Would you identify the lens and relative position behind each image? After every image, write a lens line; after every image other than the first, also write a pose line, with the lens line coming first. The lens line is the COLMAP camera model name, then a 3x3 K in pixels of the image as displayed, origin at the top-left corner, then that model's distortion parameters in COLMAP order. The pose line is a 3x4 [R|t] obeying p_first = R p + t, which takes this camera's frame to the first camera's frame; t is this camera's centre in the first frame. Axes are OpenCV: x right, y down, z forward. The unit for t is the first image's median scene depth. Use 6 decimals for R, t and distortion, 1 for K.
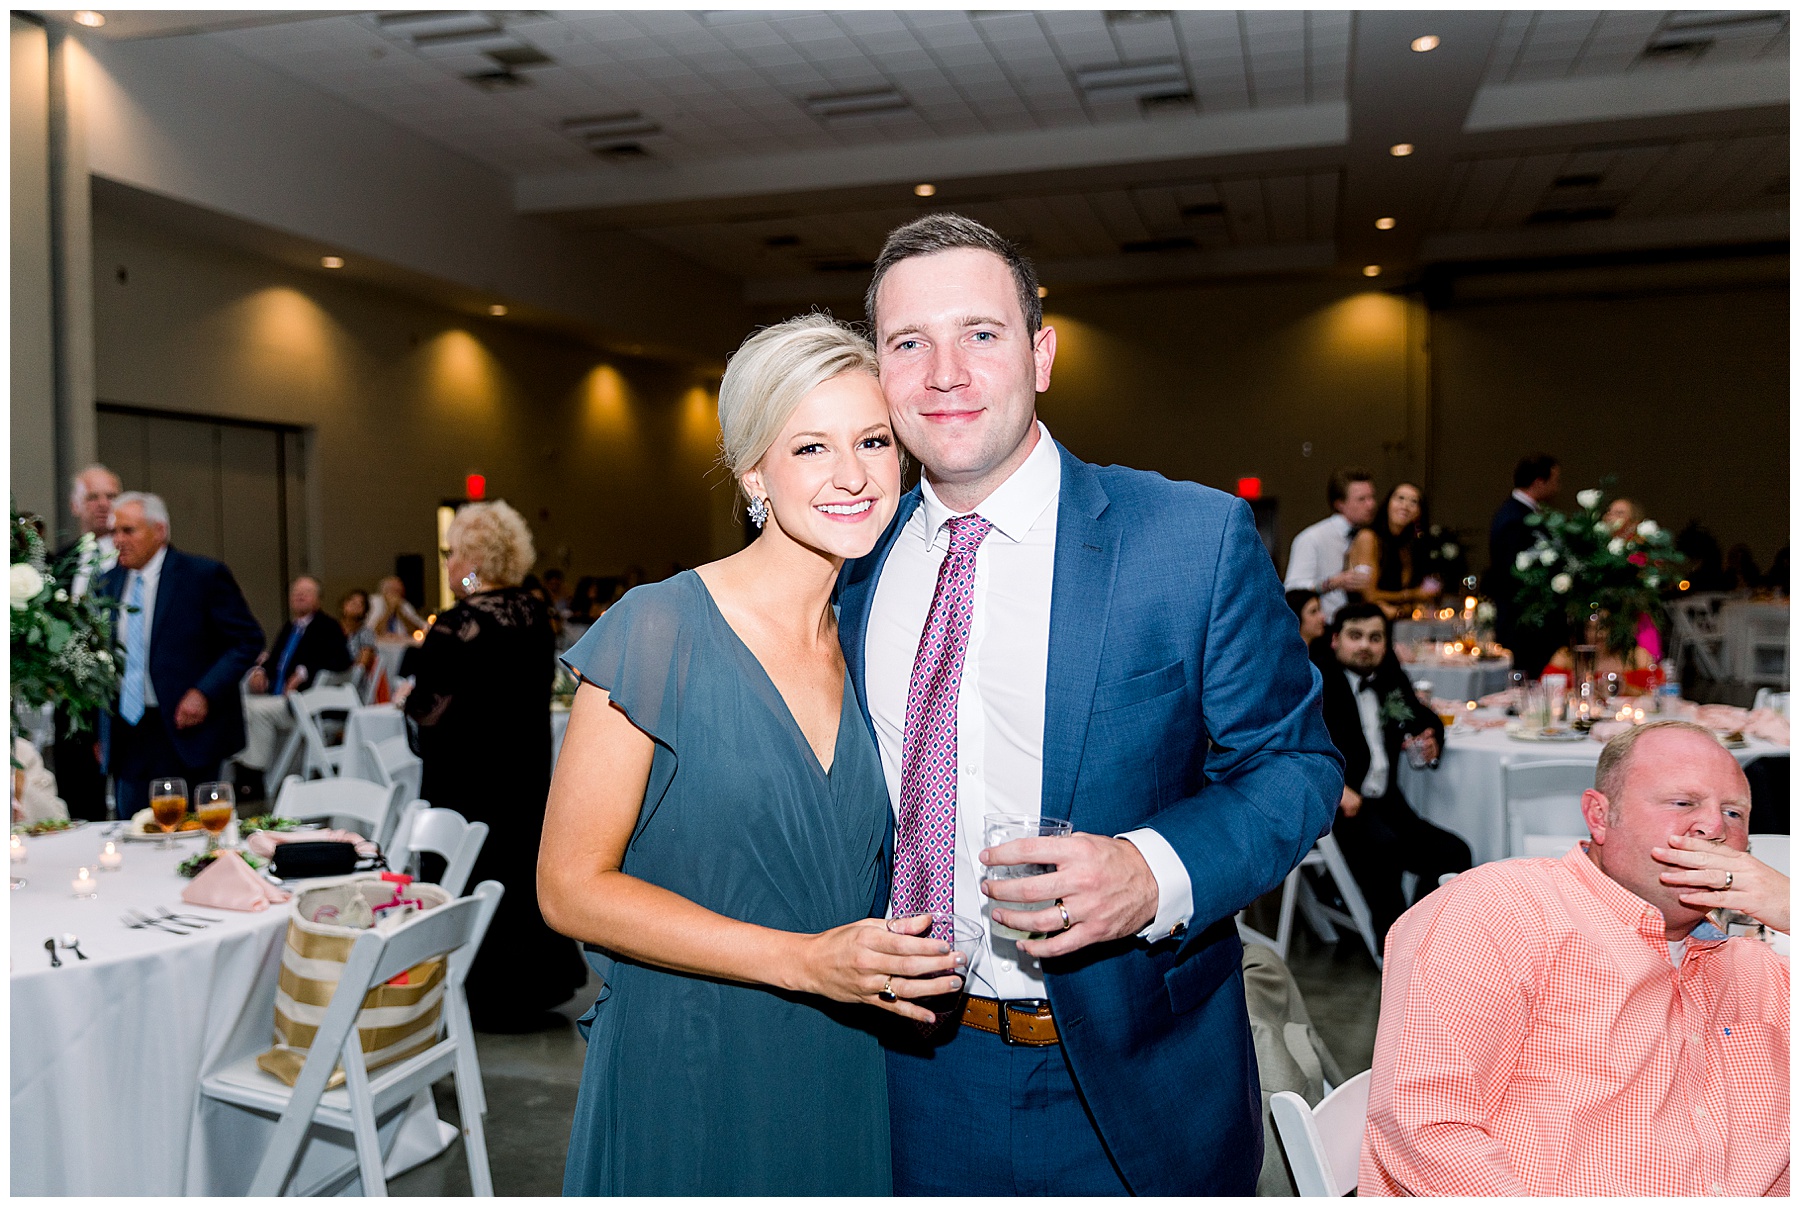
lens RADIAL K [[1567.0, 0, 865.2], [0, 1567.0, 605.8], [0, 0, 1]] dist [0.000618, -0.001185]
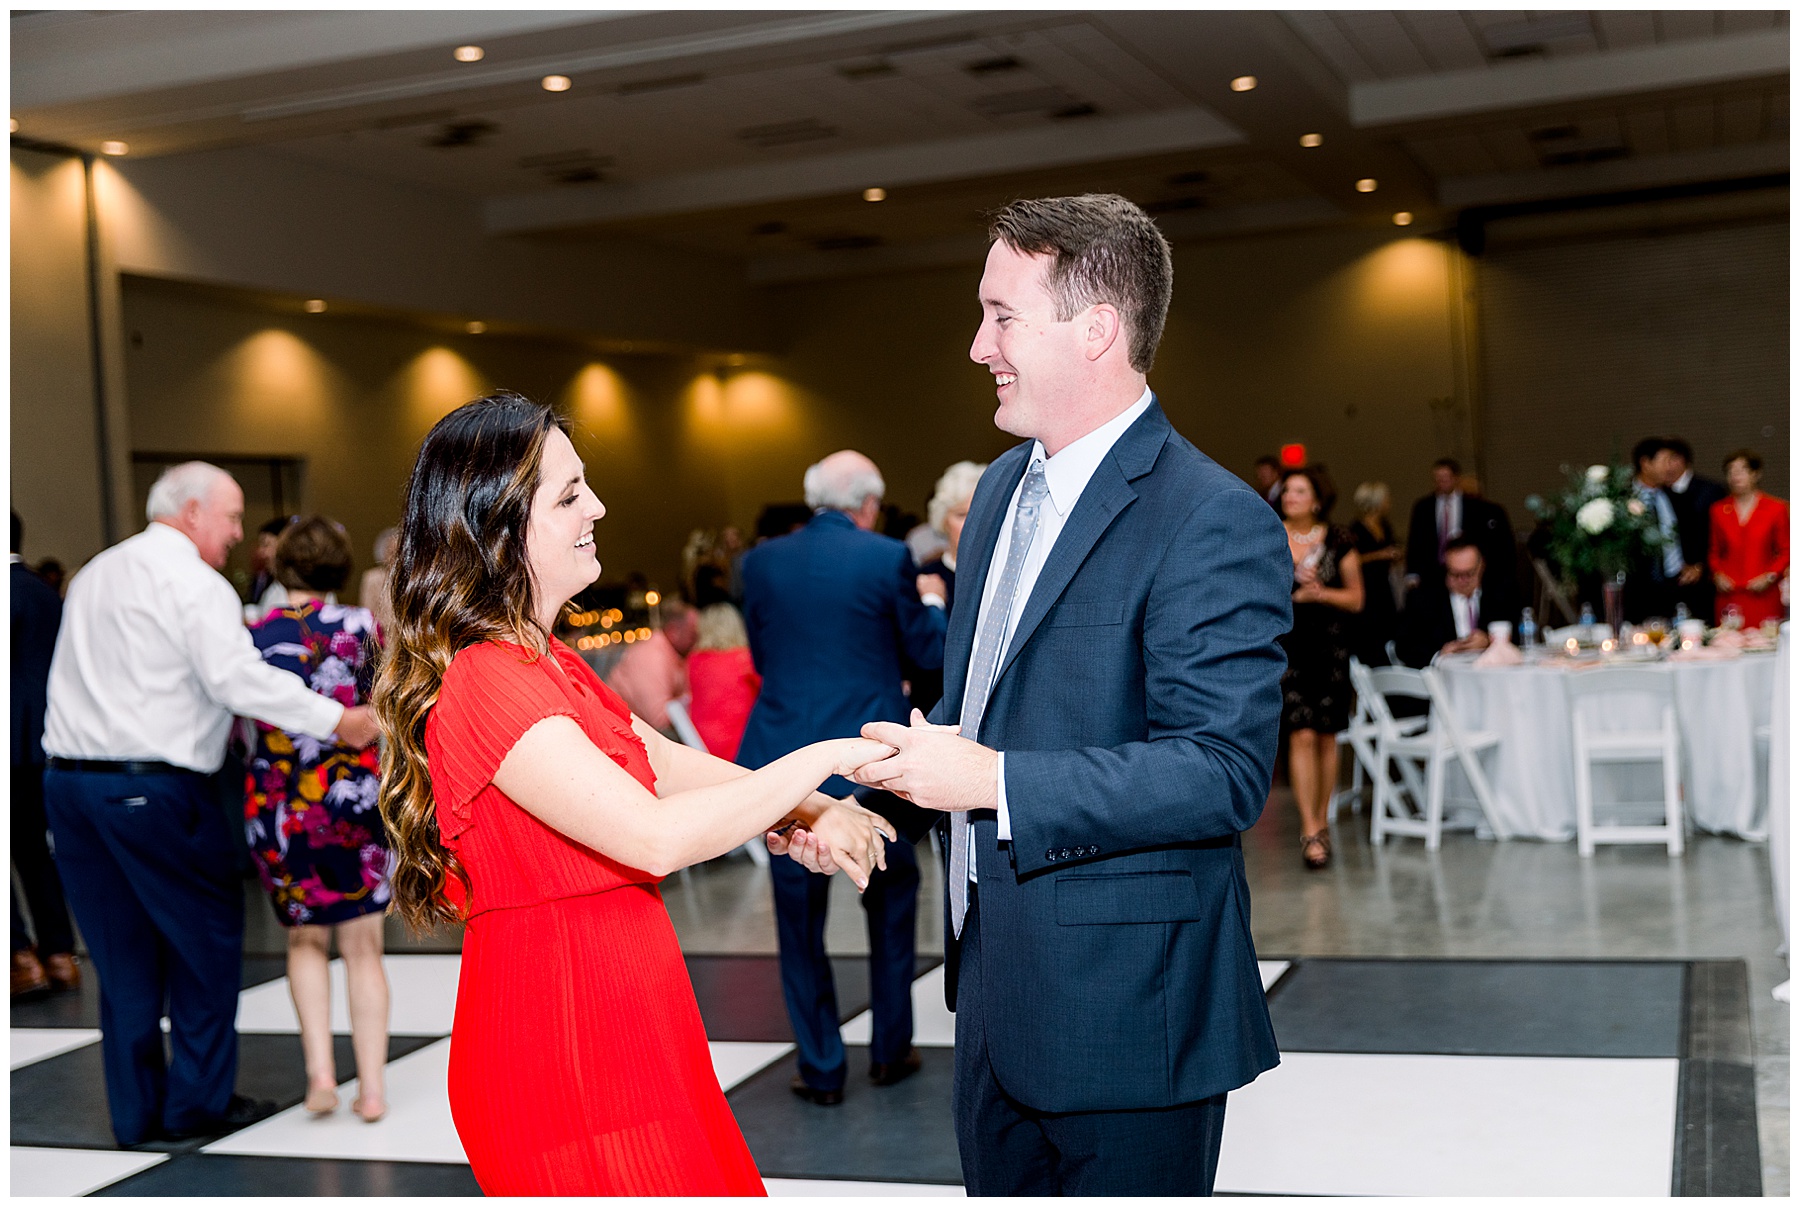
lens RADIAL K [[2184.3, 0, 900.0], [0, 2184.3, 603.5], [0, 0, 1]] dist [0.038826, 0.020933]
pose [[0.996496, -0.044214, -0.071001, 0.136315], [0.043814, 0.999014, -0.007182, 0.014093], [0.071248, 0.004046, 0.997450, -0.407295]]
